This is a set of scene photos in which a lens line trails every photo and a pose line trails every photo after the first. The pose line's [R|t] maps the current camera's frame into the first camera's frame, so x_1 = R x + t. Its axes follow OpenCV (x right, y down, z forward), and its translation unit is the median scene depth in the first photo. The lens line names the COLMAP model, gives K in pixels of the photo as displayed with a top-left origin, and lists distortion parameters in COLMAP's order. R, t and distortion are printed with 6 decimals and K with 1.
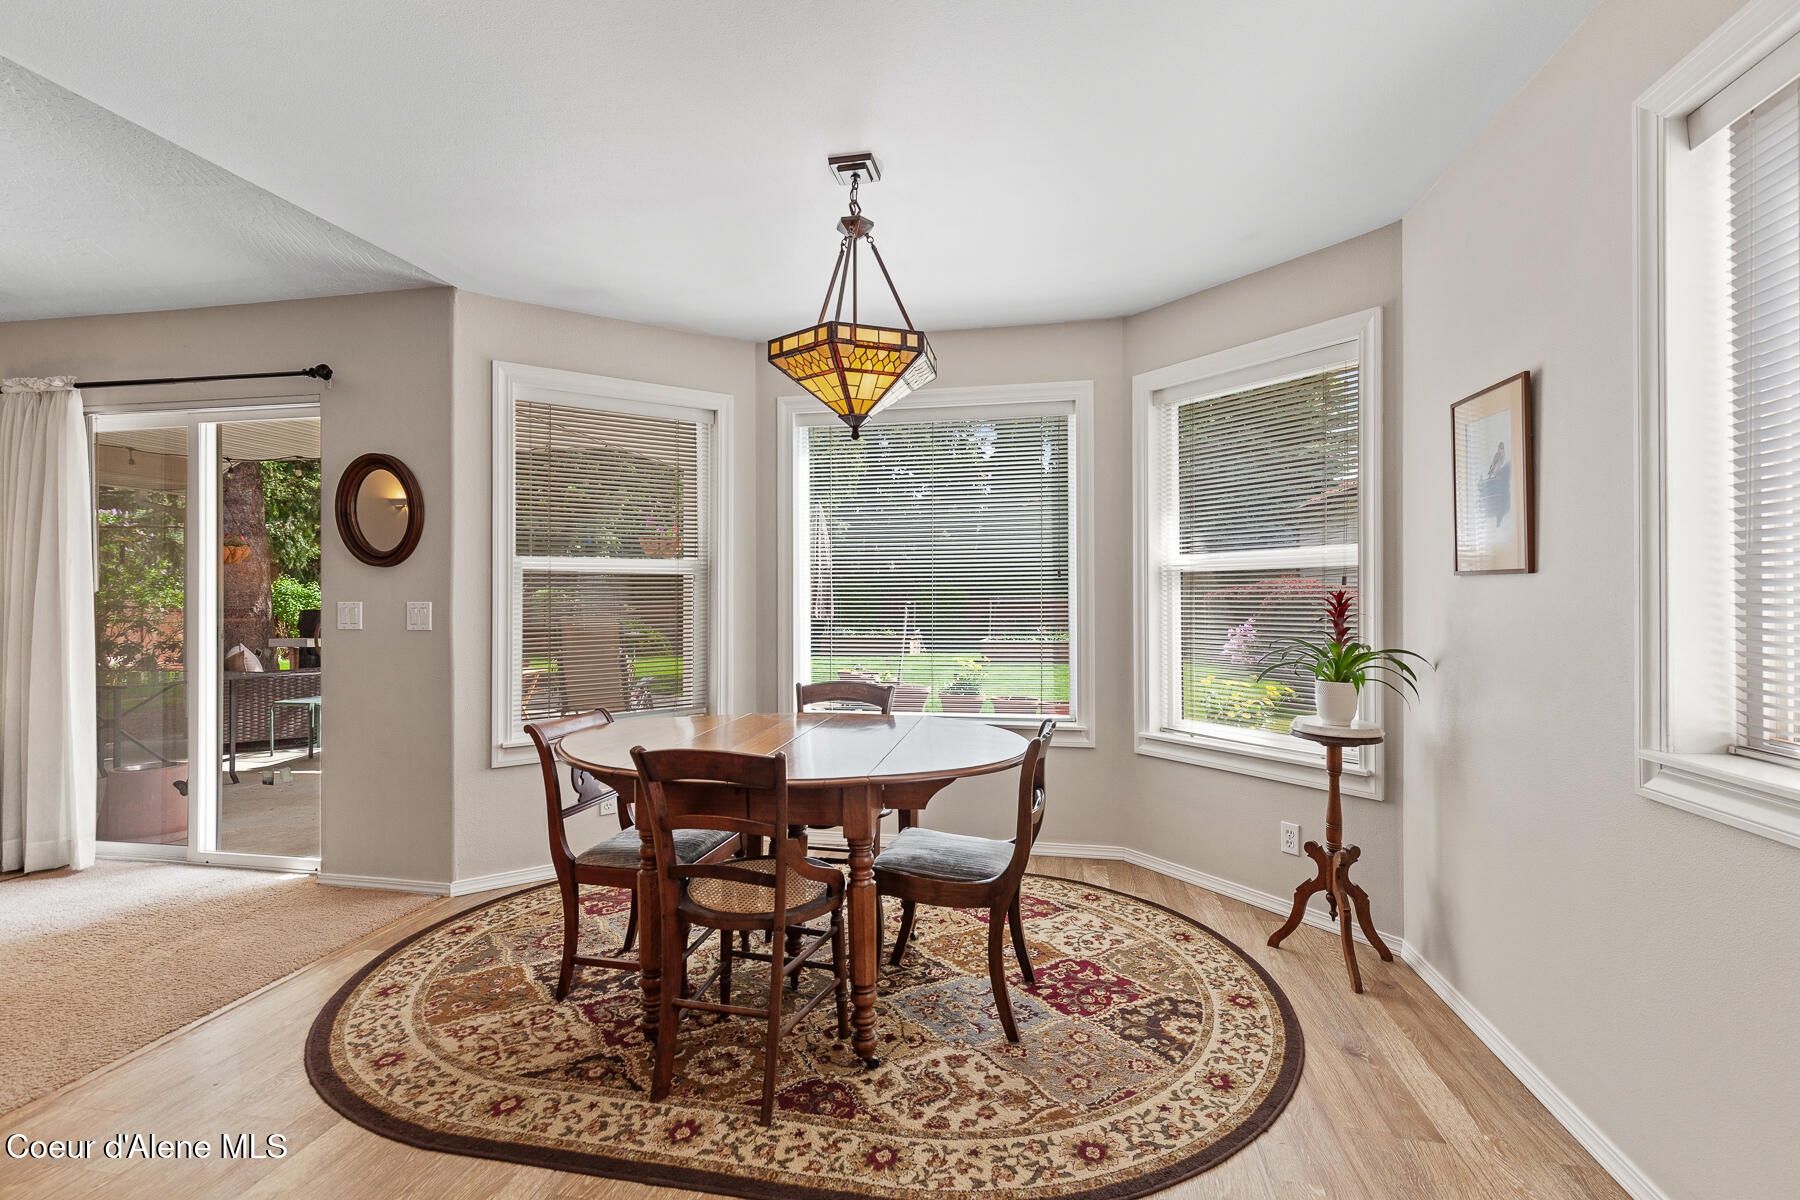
lens RADIAL K [[812.0, 0, 899.1], [0, 812.0, 600.7], [0, 0, 1]] dist [0.006068, -0.001520]
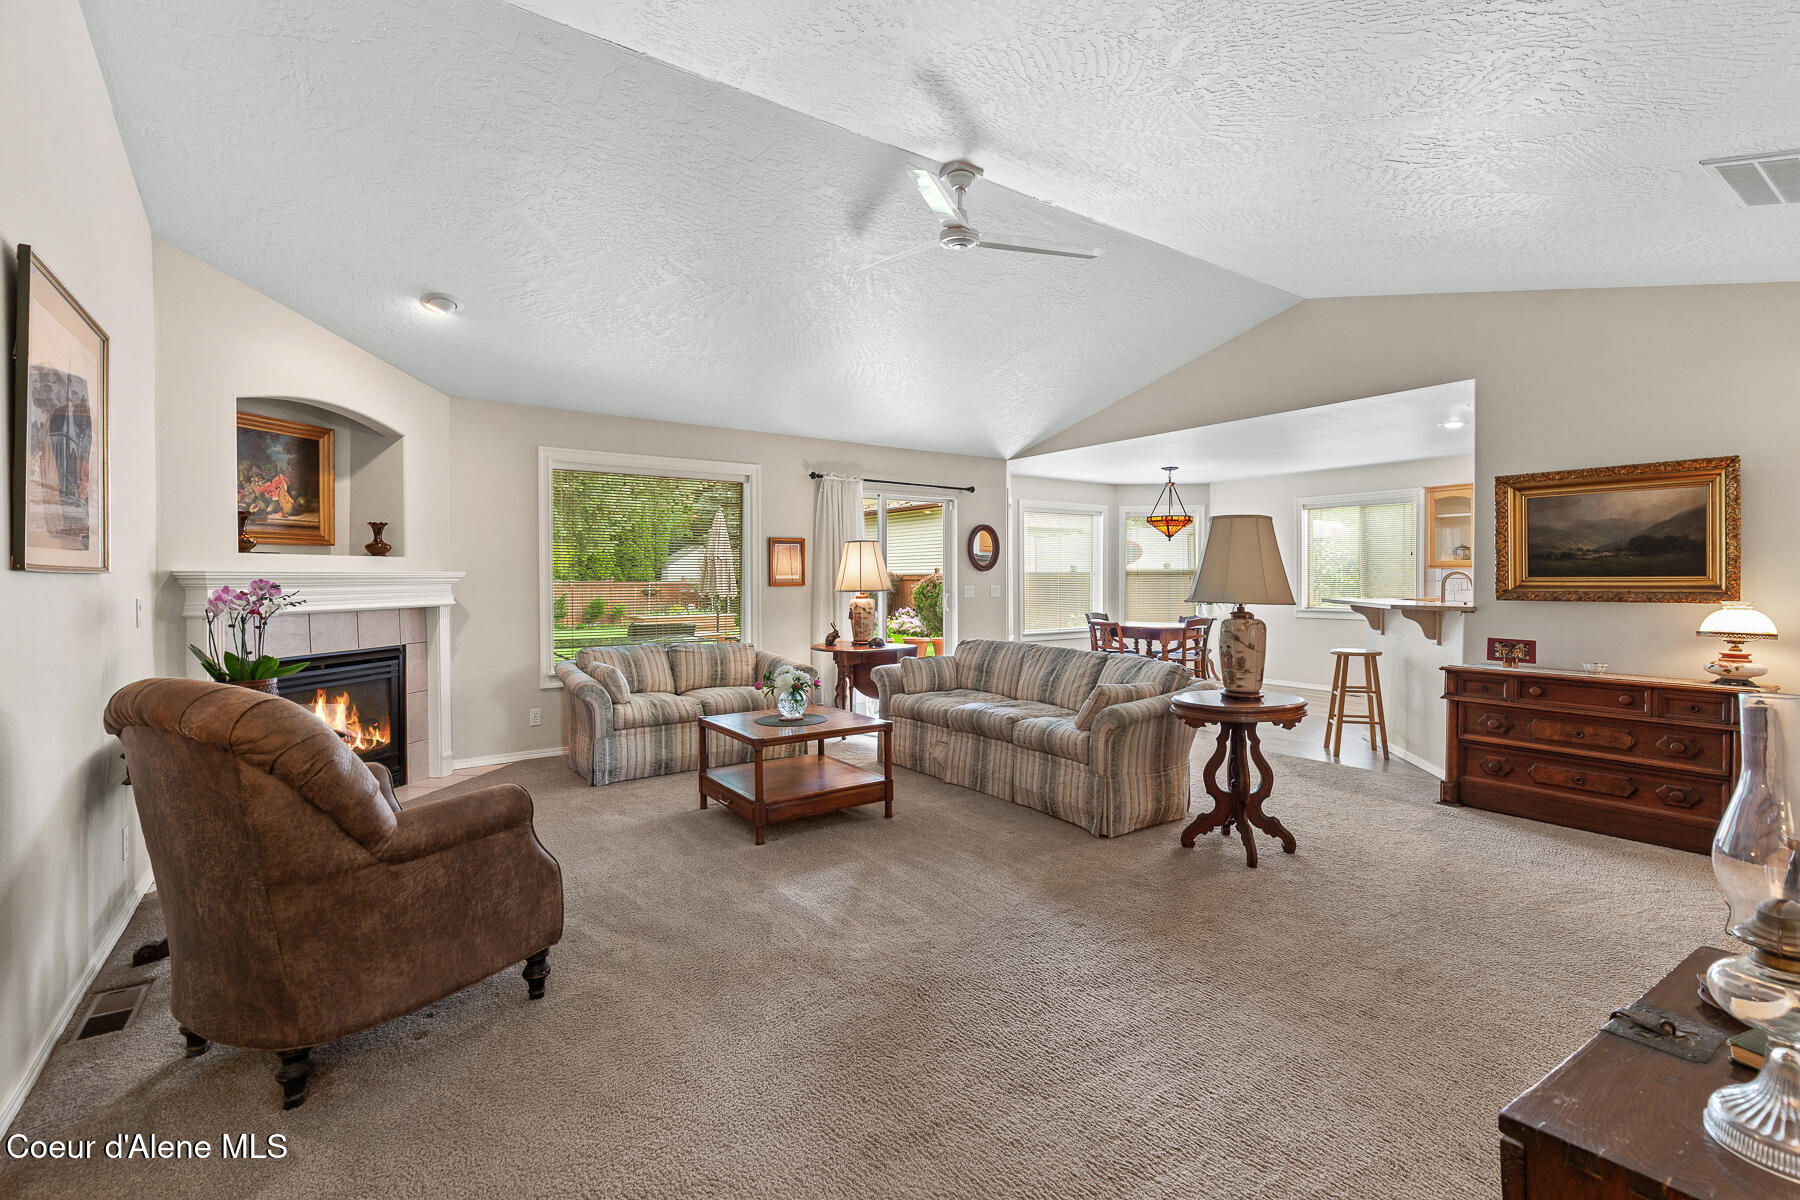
lens RADIAL K [[812.0, 0, 909.7], [0, 812.0, 585.2], [0, 0, 1]] dist [0.006068, -0.001520]
pose [[0.694589, -0.006485, 0.719378, -3.558754], [0.002799, 0.999976, 0.006312, -0.022260], [-0.719402, -0.002371, 0.694590, -0.727385]]
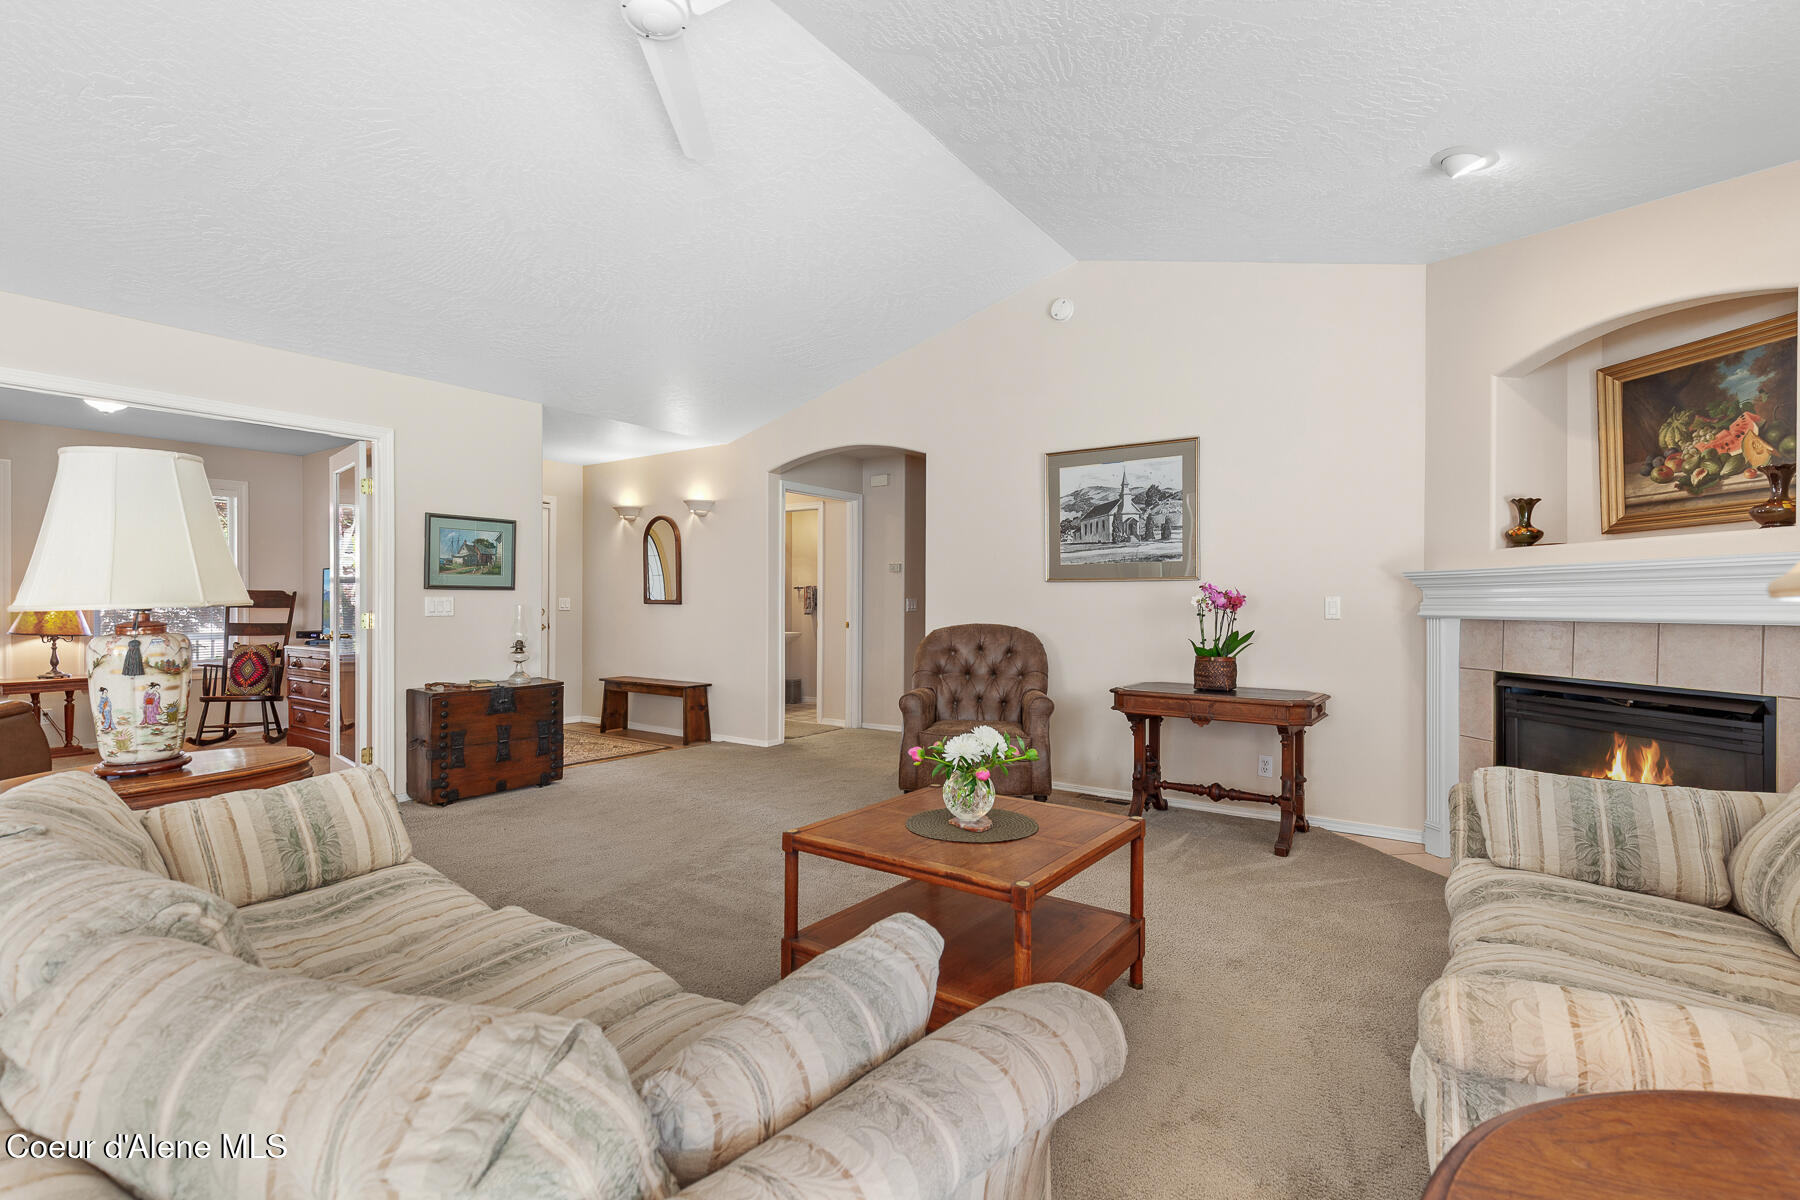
lens RADIAL K [[812.0, 0, 909.3], [0, 812.0, 601.1], [0, 0, 1]] dist [0.006068, -0.001520]
pose [[-0.403366, -0.003912, -0.915030, -1.500533], [-0.004267, 0.999988, -0.002395, 0.021166], [0.915029, 0.002938, -0.403378, 1.059241]]
